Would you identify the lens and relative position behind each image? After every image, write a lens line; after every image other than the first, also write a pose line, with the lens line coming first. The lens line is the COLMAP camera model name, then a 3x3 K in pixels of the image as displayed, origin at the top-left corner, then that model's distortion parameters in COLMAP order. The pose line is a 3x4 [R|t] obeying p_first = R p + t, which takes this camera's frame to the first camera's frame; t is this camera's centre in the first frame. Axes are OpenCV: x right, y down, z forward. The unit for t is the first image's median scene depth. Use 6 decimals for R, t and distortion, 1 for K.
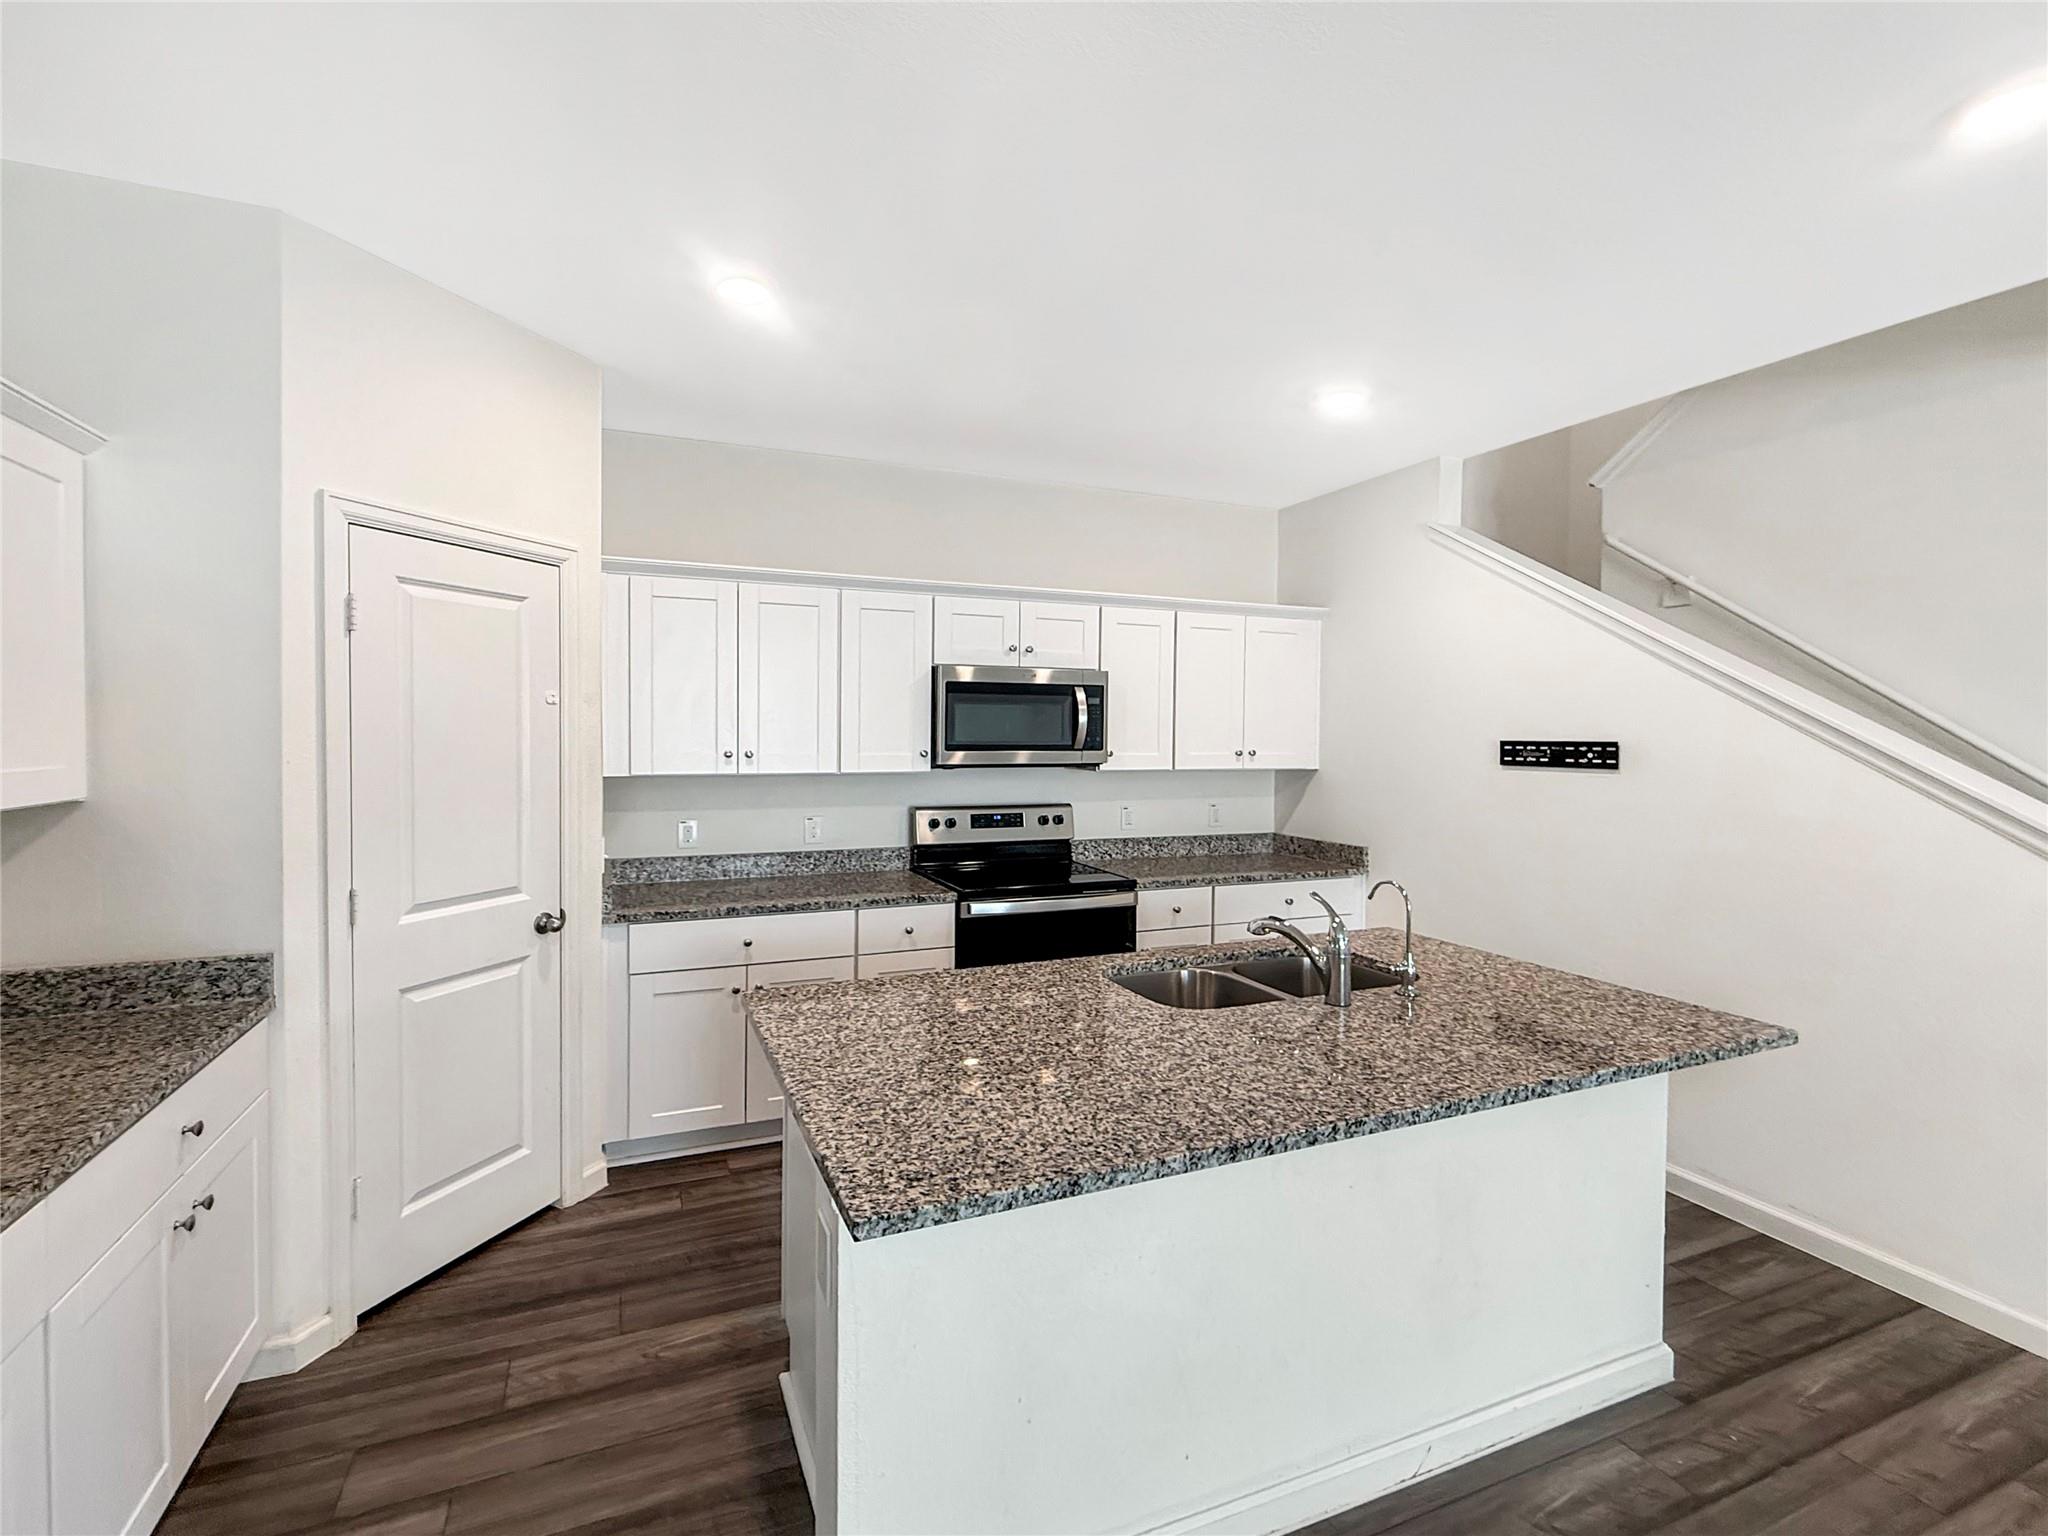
lens RADIAL K [[894.5, 0, 959.0], [0, 894.5, 765.9], [0, 0, 1]] dist [-0.000736, 0.000071]
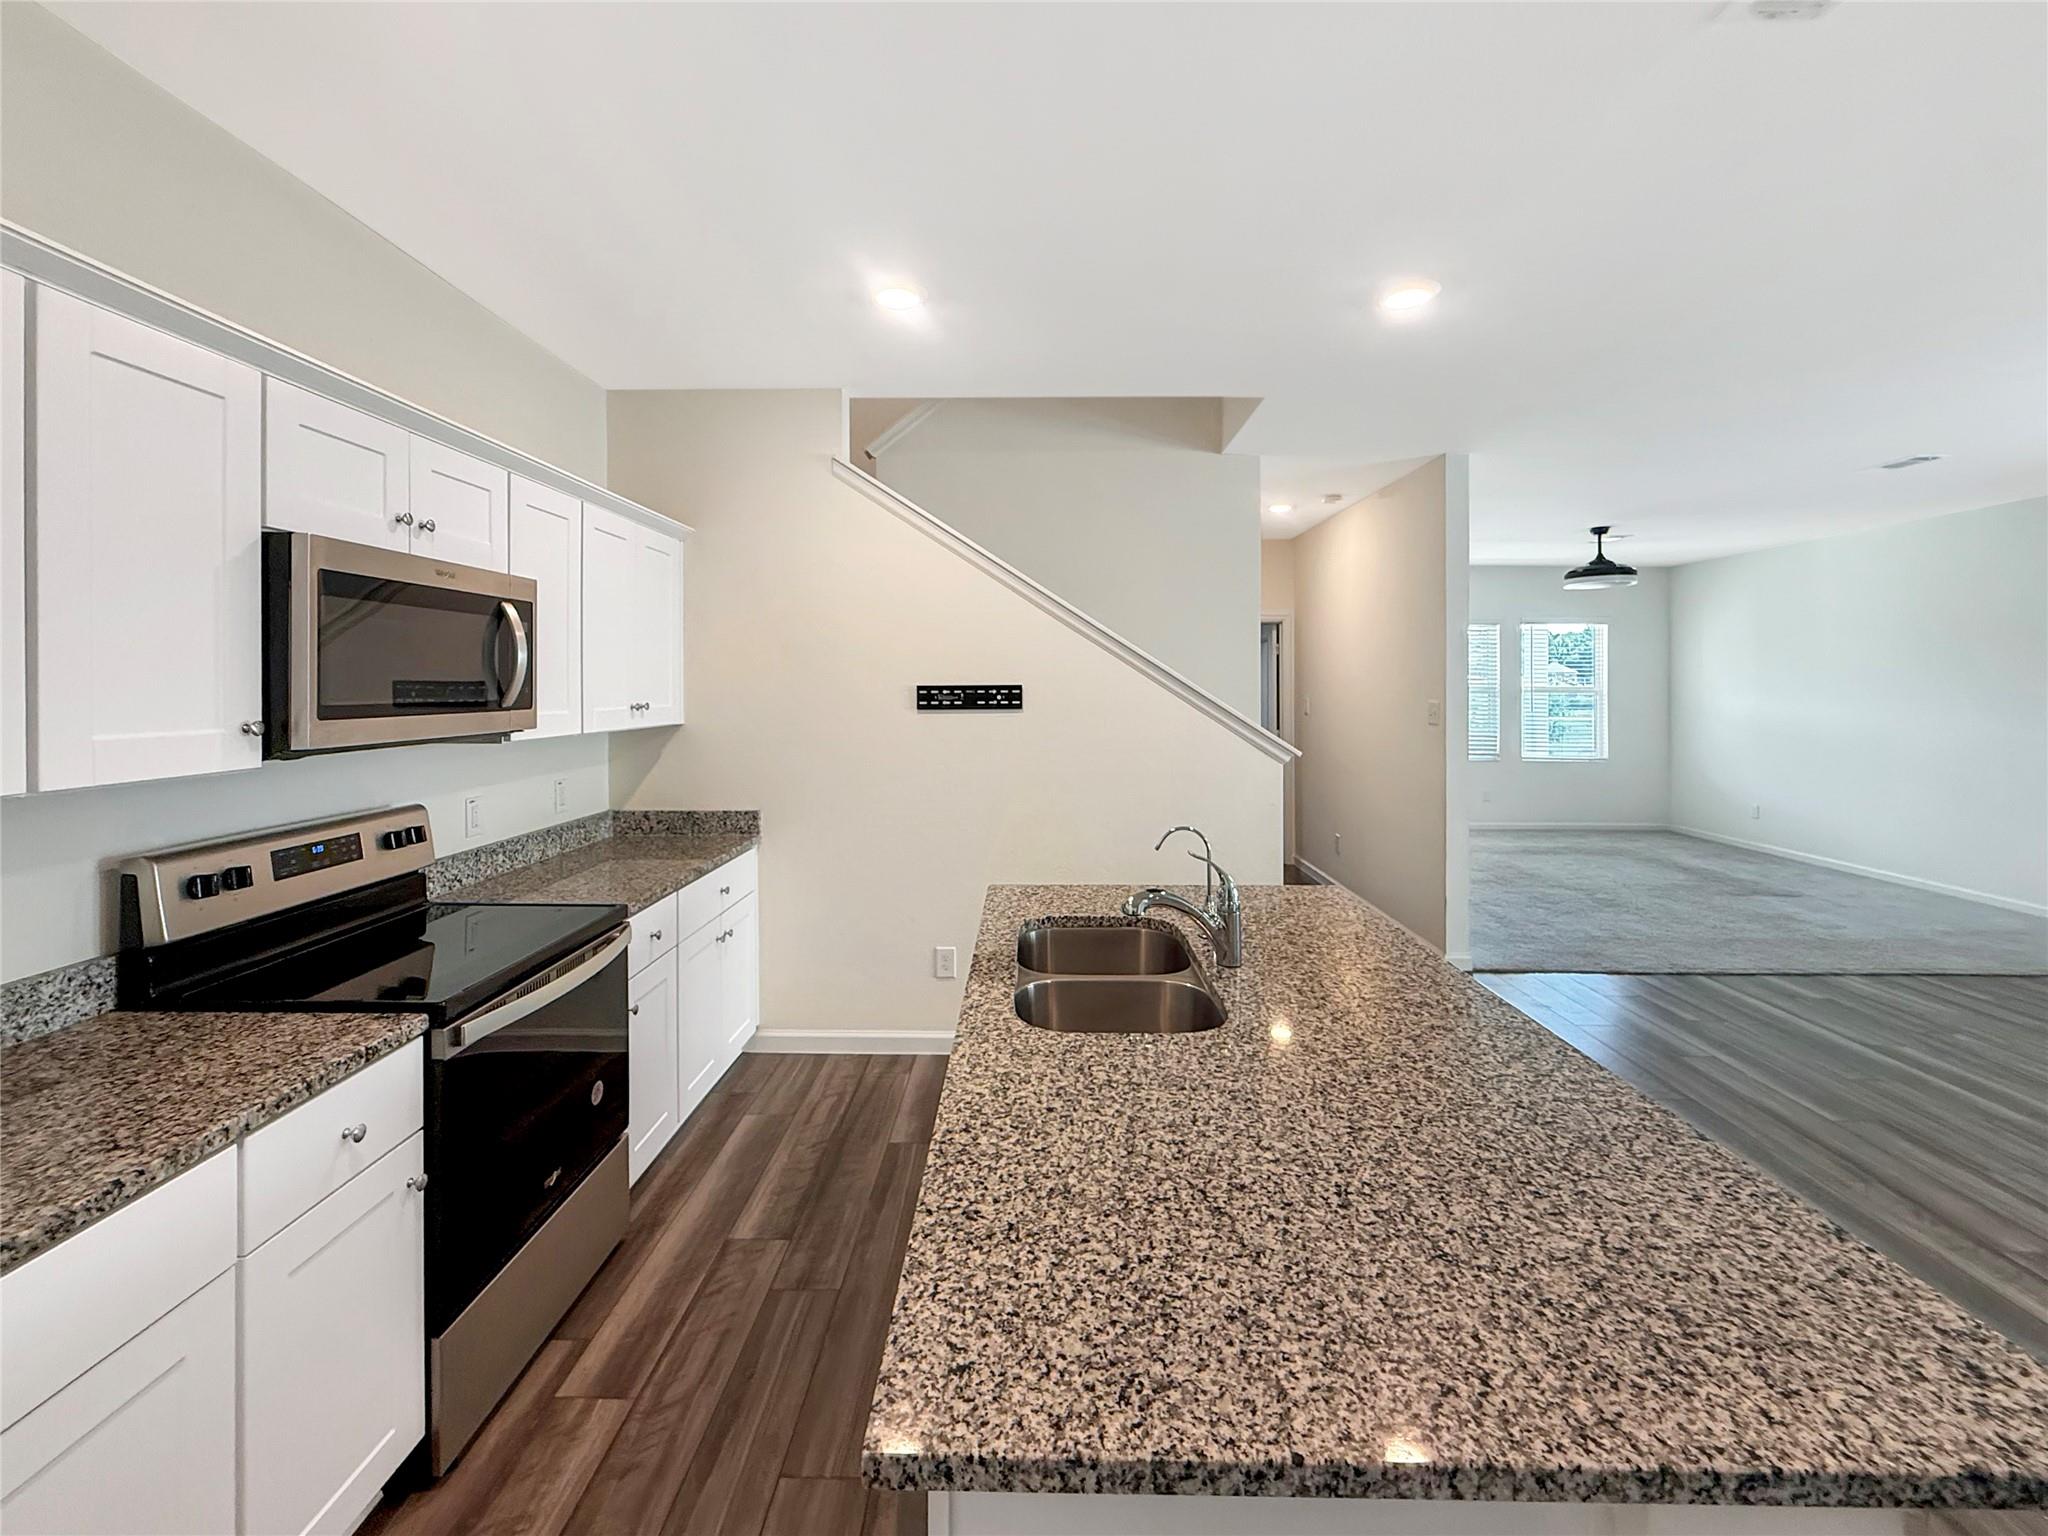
lens RADIAL K [[943.1, 0, 918.2], [0, 943.1, 690.8], [0, 0, 1]] dist [0.000129, 0.000027]
pose [[0.374375, -0.013590, 0.927178, -0.392444], [0.040373, 0.999183, -0.001657, -0.020369], [-0.926398, 0.038053, 0.374618, 0.593022]]
